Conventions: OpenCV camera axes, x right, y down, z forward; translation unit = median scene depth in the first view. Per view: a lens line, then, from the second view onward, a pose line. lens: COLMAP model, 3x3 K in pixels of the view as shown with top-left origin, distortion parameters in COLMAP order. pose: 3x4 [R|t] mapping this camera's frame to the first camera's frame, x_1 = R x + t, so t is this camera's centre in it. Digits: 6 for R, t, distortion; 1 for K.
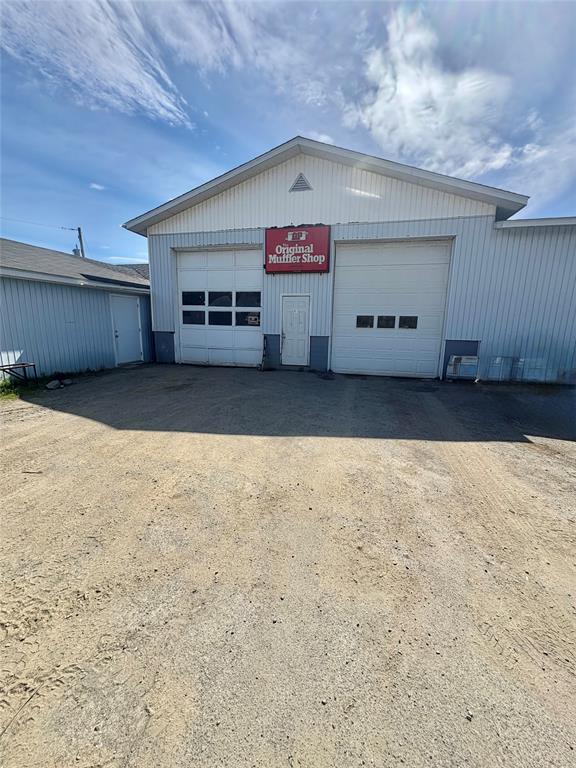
lens RADIAL K [[305.2, 0, 289.7], [0, 305.2, 382.4], [0, 0, 1]] dist [0.000272, -0.000108]
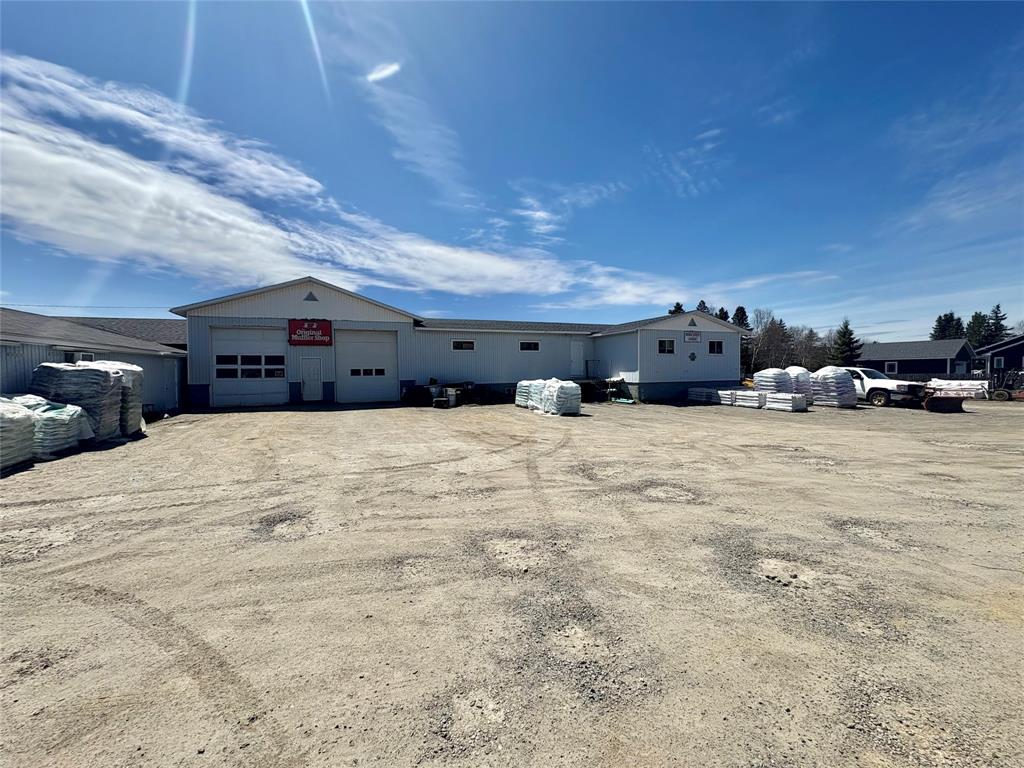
lens RADIAL K [[406.9, 0, 514.2], [0, 406.9, 383.2], [0, 0, 1]] dist [0.000272, -0.000108]
pose [[0.809706, -0.044137, 0.585174, -0.368808], [0.142572, 0.982087, -0.123202, 0.265145], [-0.569254, 0.183187, 0.801494, -1.312808]]
